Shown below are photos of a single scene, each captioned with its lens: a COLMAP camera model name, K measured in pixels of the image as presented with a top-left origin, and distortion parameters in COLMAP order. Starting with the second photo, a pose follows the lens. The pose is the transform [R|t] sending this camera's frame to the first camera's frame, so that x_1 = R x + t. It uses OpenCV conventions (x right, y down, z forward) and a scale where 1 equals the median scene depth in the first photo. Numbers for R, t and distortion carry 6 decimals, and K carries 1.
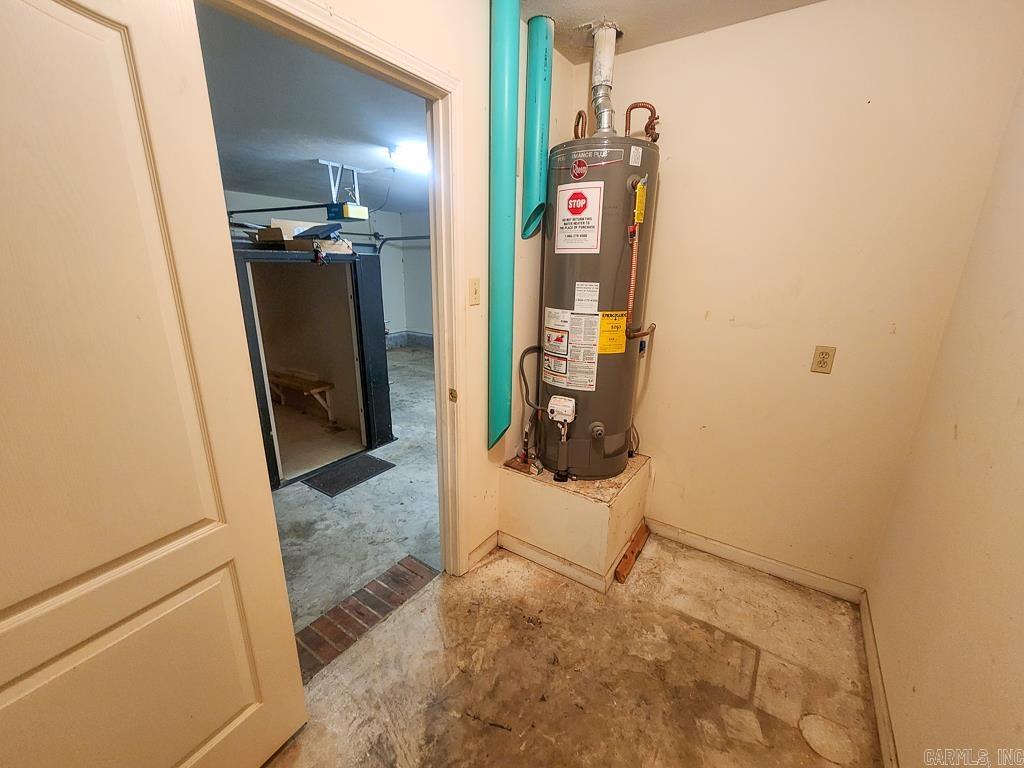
lens RADIAL K [[422.7, 0, 512.0], [0, 422.7, 384.0], [0, 0, 1]] dist [0.000115, -0.000022]
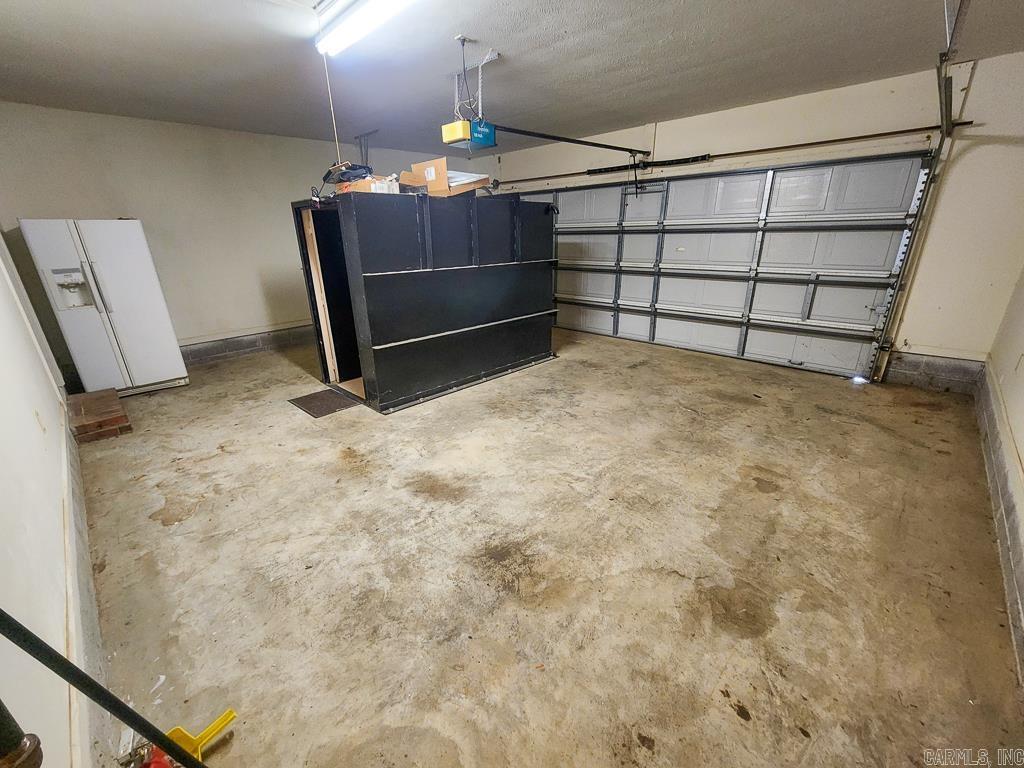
lens RADIAL K [[422.7, 0, 512.0], [0, 422.7, 384.0], [0, 0, 1]] dist [0.000115, -0.000022]
pose [[-0.173009, 0.323348, -0.930330, 0.472869], [-0.251429, 0.898778, 0.359139, -0.305889], [0.952287, 0.296047, -0.074198, 1.326871]]
